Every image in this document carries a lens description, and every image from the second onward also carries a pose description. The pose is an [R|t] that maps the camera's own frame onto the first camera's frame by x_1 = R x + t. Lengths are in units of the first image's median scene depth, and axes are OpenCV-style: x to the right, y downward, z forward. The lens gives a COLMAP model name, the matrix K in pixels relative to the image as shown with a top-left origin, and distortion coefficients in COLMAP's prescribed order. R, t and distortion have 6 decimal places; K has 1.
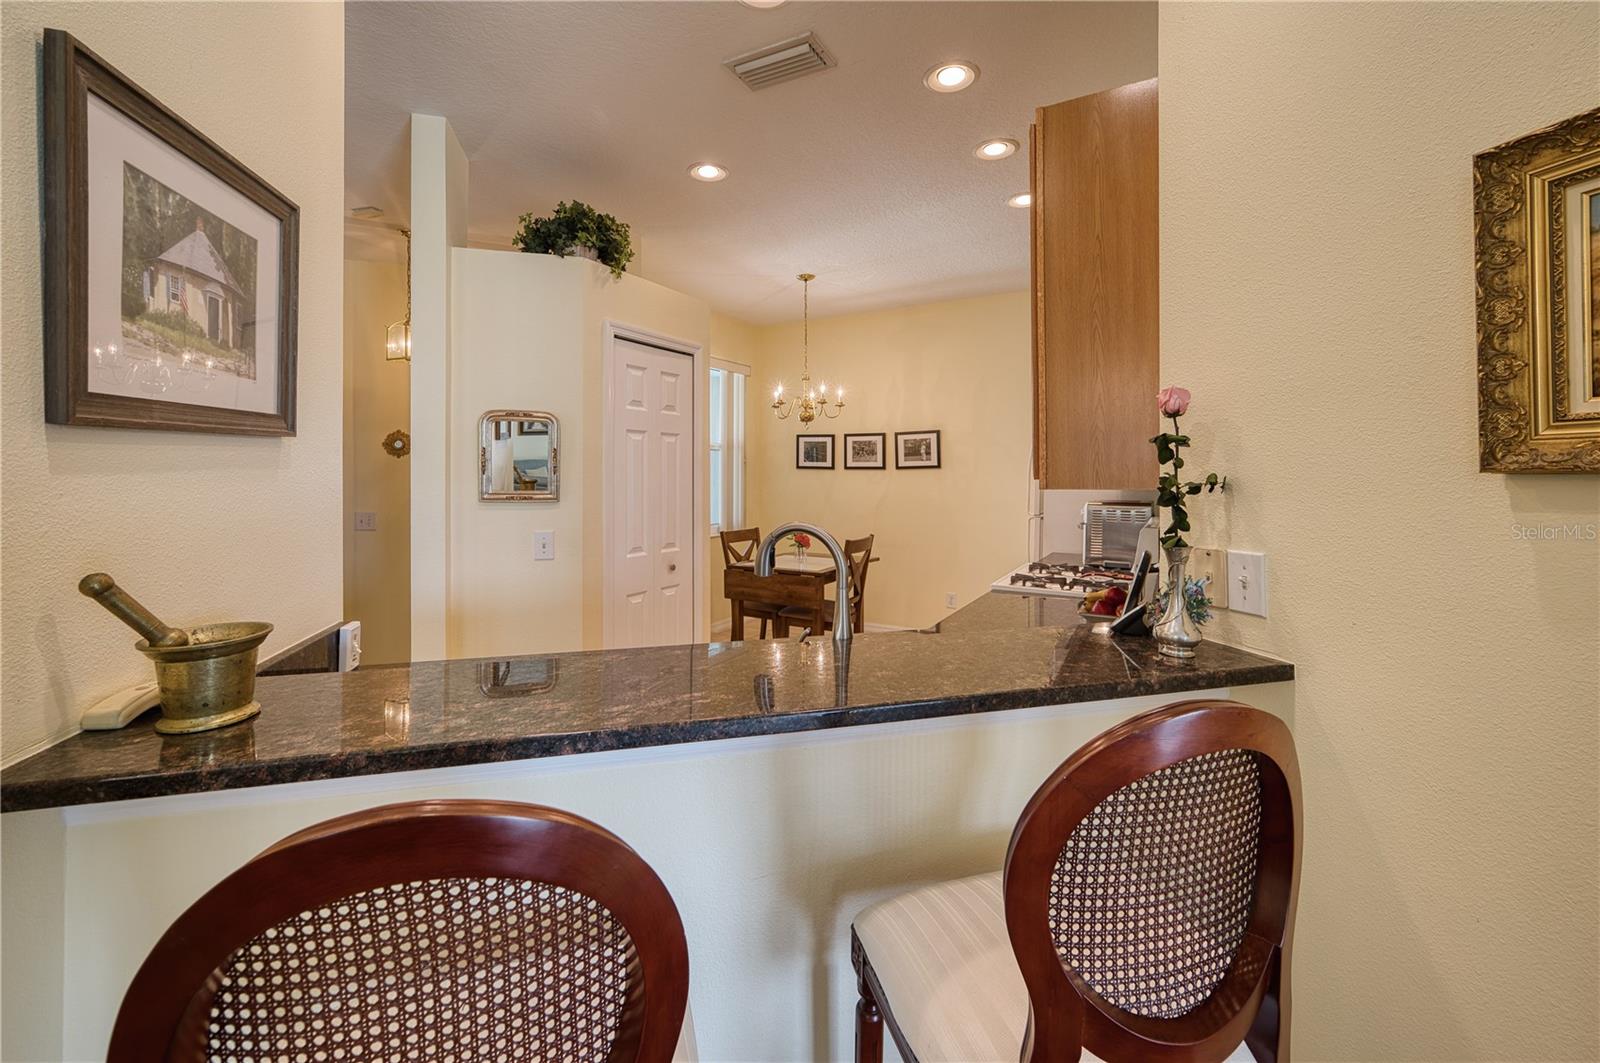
lens RADIAL K [[657.0, 0, 793.8], [0, 657.0, 472.4], [0, 0, 1]] dist [-0.001809, -0.000110]
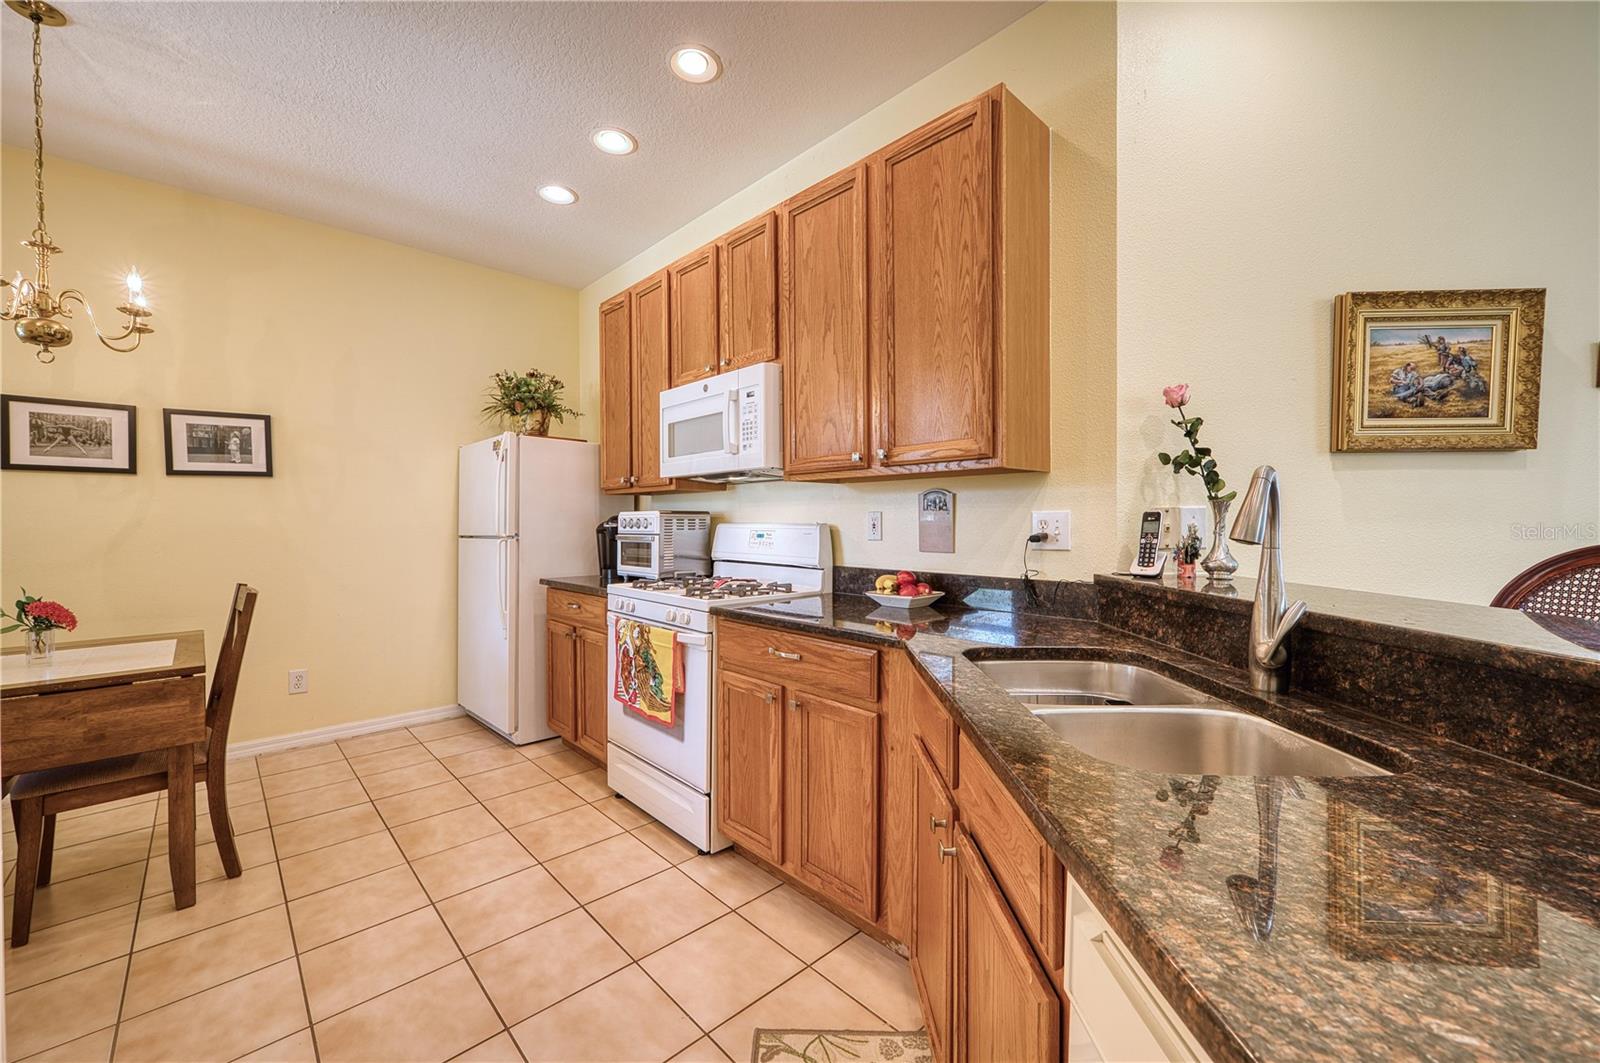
lens RADIAL K [[633.9, 0, 800.0], [0, 633.9, 531.5], [0, 0, 1]] dist [-0.002349, 0.000051]
pose [[0.278030, -0.019737, 0.960370, -0.219629], [0.001825, 0.999798, 0.020018, 0.034878], [-0.960571, -0.003813, 0.278010, 0.345502]]
